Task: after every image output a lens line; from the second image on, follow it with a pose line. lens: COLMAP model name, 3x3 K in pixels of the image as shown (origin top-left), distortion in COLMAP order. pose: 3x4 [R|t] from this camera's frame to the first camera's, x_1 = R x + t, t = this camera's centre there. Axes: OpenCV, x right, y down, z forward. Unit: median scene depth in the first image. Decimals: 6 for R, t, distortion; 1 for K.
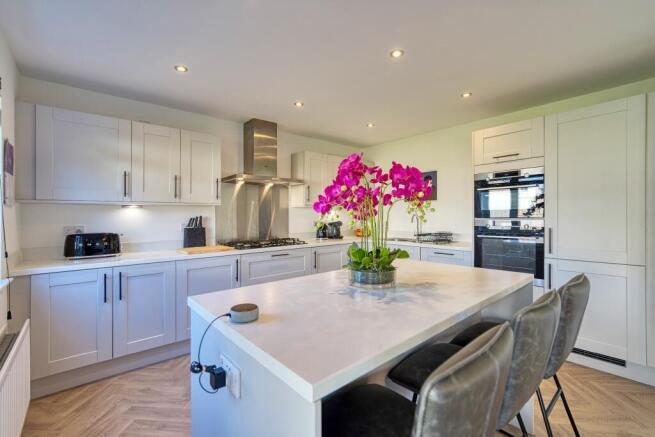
lens RADIAL K [[293.5, 0, 328.4], [0, 293.5, 220.0], [0, 0, 1]] dist [0.000124, -0.000164]
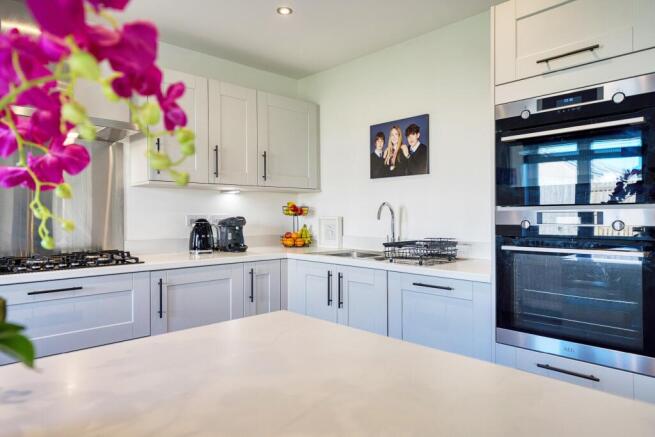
lens RADIAL K [[430.3, 0, 325.4], [0, 430.3, 215.6], [0, 0, 1]] dist [0.018124, 0.002420]
pose [[0.999325, 0.006552, 0.036161, 0.191602], [-0.005999, 0.999864, -0.015371, 0.015880], [-0.036257, 0.015143, 0.999228, 0.319640]]
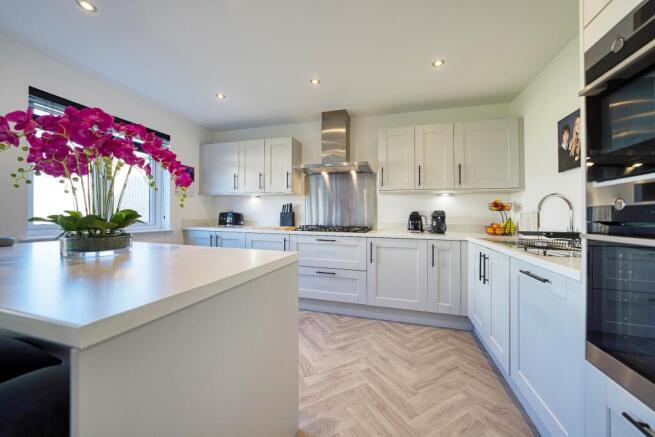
lens RADIAL K [[239.9, 0, 328.4], [0, 239.9, 214.5], [0, 0, 1]] dist [-0.014690, 0.000135]
pose [[0.539902, 0.010823, -0.841658, 0.483236], [-0.032020, 0.999458, -0.007687, 0.035228], [0.841119, 0.031100, 0.539956, 0.524276]]
